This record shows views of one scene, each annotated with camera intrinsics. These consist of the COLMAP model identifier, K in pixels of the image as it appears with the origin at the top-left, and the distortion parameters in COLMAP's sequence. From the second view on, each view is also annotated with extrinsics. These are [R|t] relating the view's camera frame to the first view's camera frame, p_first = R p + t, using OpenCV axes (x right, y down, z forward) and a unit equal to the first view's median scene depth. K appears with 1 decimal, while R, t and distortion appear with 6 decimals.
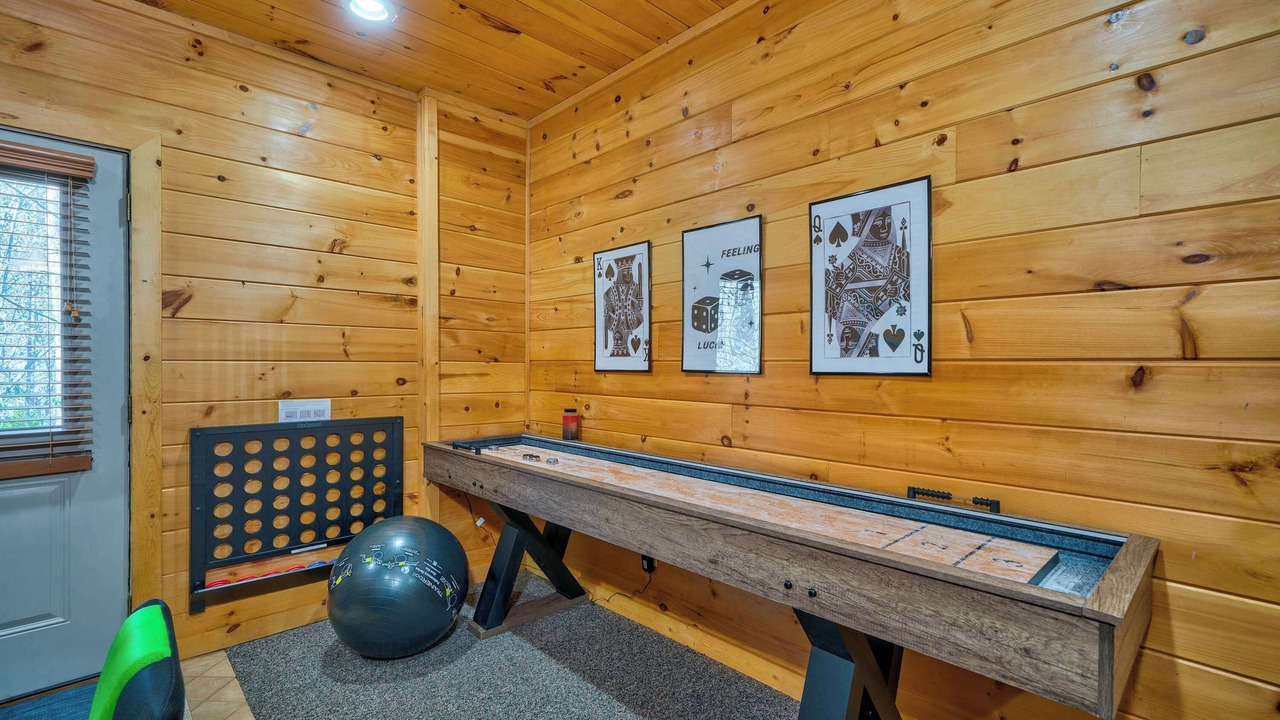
lens RADIAL K [[569.8, 0, 633.1], [0, 569.8, 367.2], [0, 0, 1]] dist [0.002215, 0.003075]
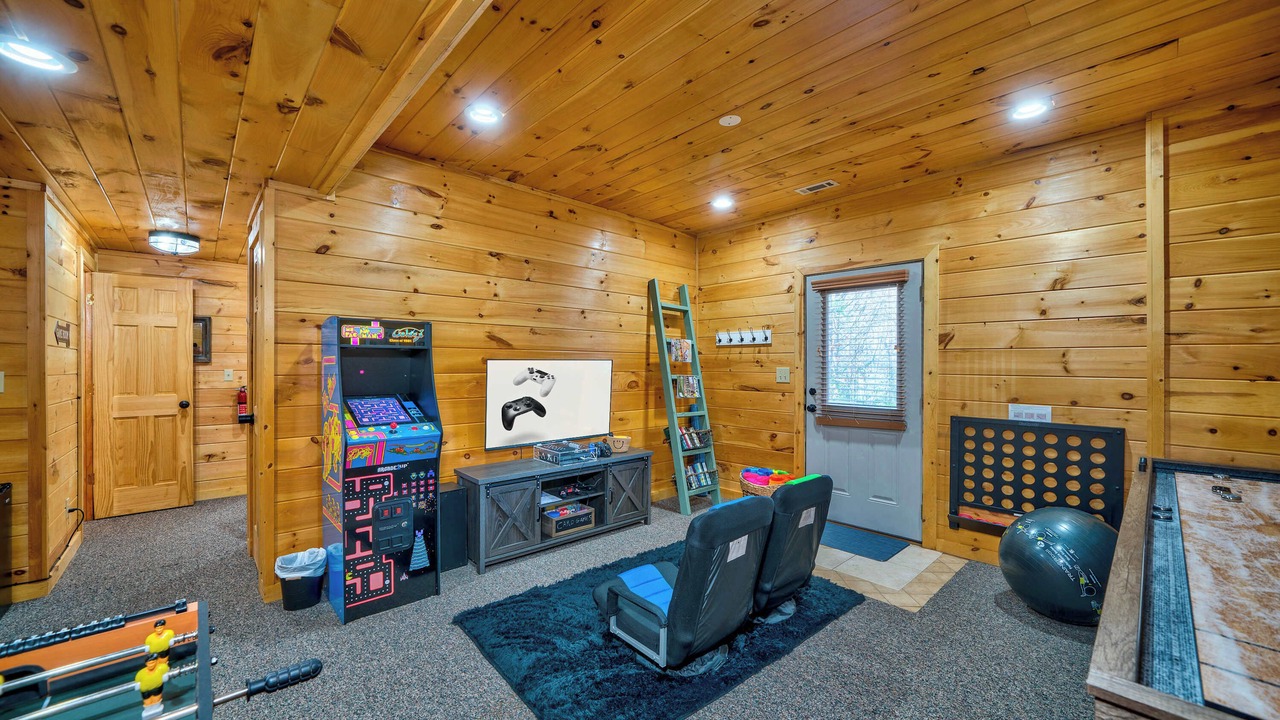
lens RADIAL K [[512.7, 0, 631.2], [0, 512.7, 367.8], [0, 0, 1]] dist [-0.008443, 0.001328]
pose [[-0.039090, 0.007336, -0.999209, 0.676028], [-0.008389, 0.999935, 0.007670, -0.032117], [0.999200, 0.008682, -0.039026, 0.120434]]
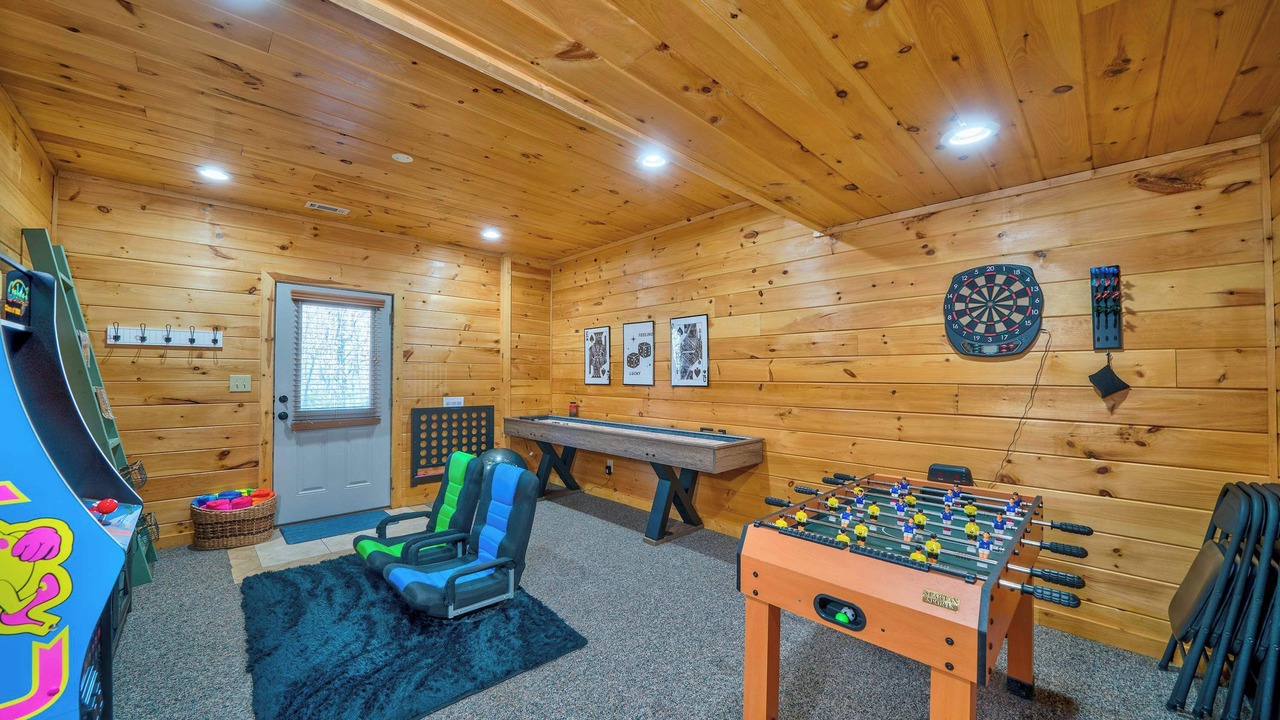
lens RADIAL K [[512.7, 0, 658.2], [0, 512.7, 374.6], [0, 0, 1]] dist [-0.008443, 0.001328]
pose [[0.997296, 0.003564, 0.073399, 0.077209], [-0.002929, 0.999957, -0.008758, -0.015413], [-0.073427, 0.008519, 0.997264, -1.090776]]
